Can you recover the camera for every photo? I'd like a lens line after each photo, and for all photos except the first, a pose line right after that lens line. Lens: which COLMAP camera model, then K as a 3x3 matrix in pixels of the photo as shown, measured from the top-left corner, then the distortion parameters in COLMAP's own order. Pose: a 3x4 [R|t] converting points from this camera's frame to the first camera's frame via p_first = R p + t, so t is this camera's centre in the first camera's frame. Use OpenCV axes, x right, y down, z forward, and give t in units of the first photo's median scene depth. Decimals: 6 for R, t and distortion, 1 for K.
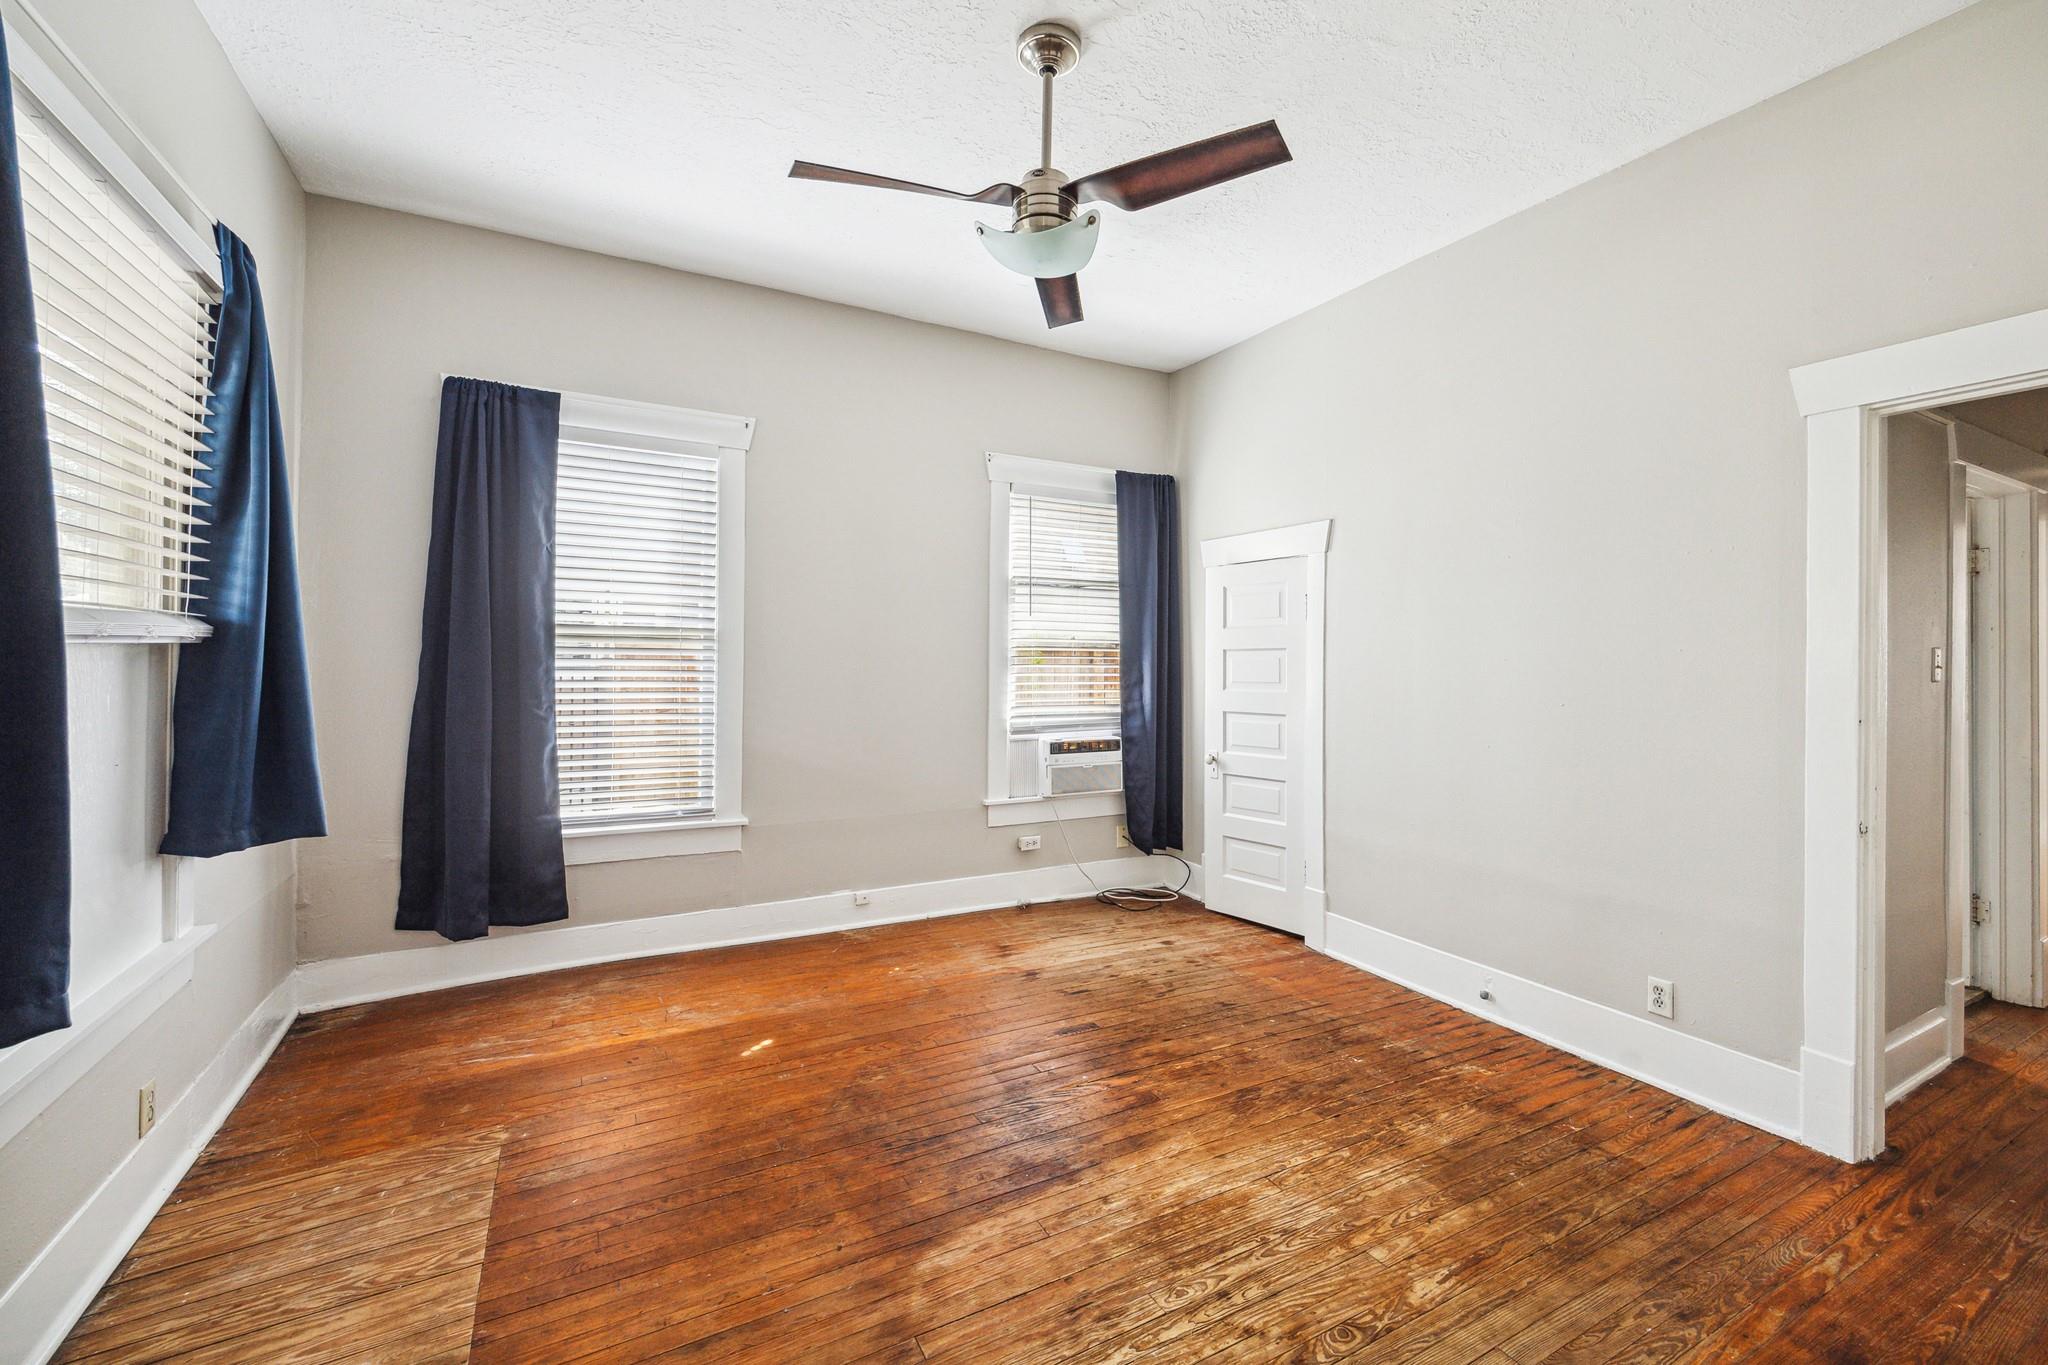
lens RADIAL K [[848.2, 0, 1033.3], [0, 848.2, 662.0], [0, 0, 1]] dist [-0.006080, -0.000355]
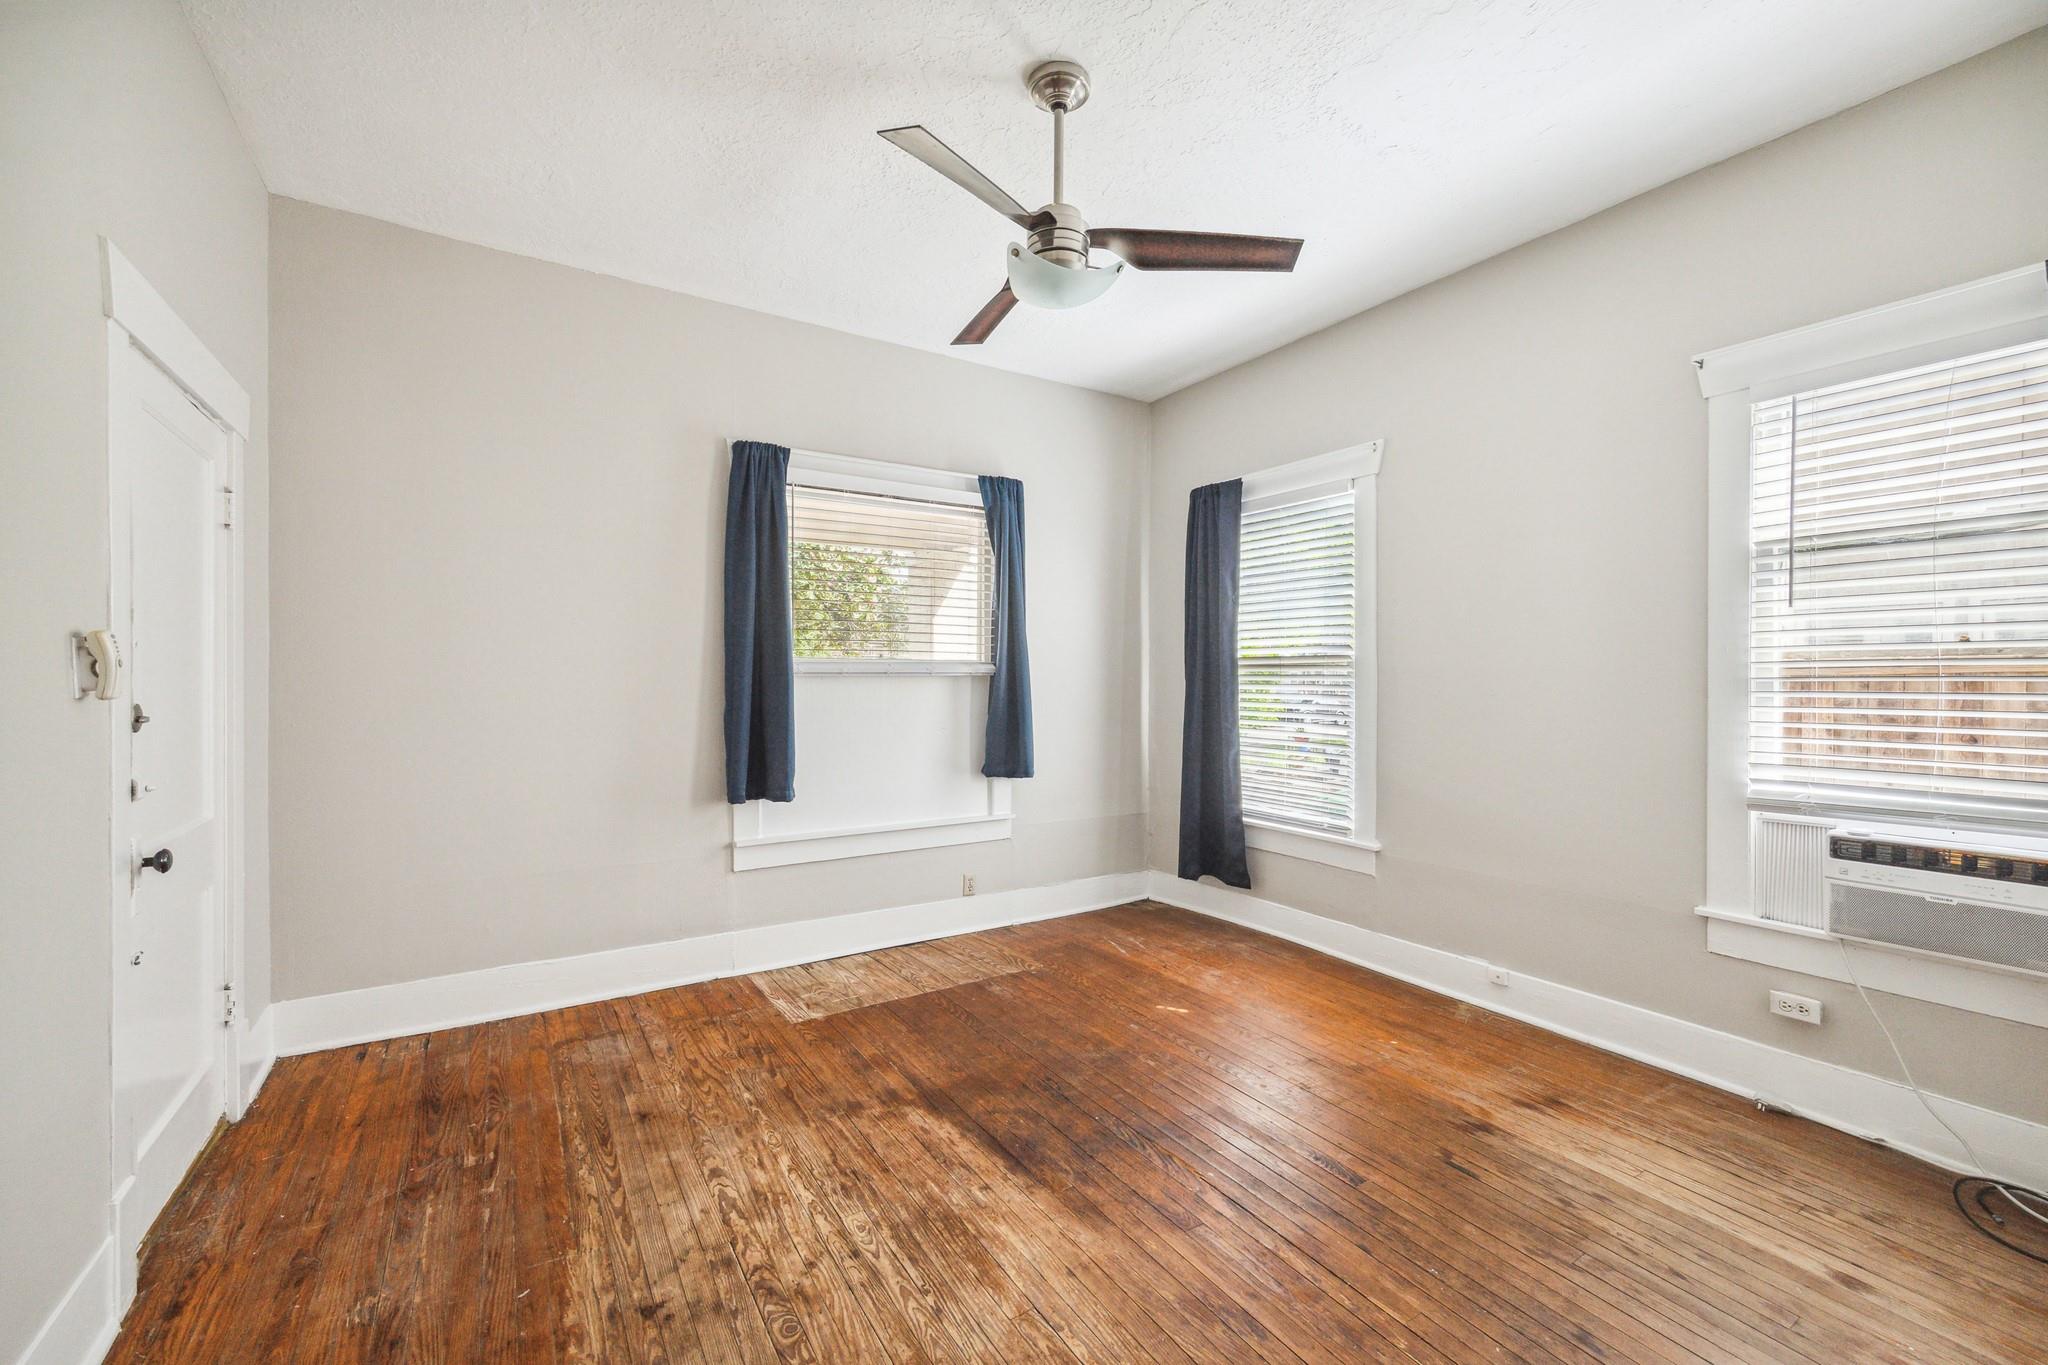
lens RADIAL K [[830.2, 0, 1028.8], [0, 830.2, 694.9], [0, 0, 1]] dist [0.000363, 0.000005]
pose [[0.068361, 0.006425, -0.997640, 0.672606], [-0.008285, 0.999948, 0.005872, 0.007564], [0.997626, 0.007864, 0.068410, 0.587264]]
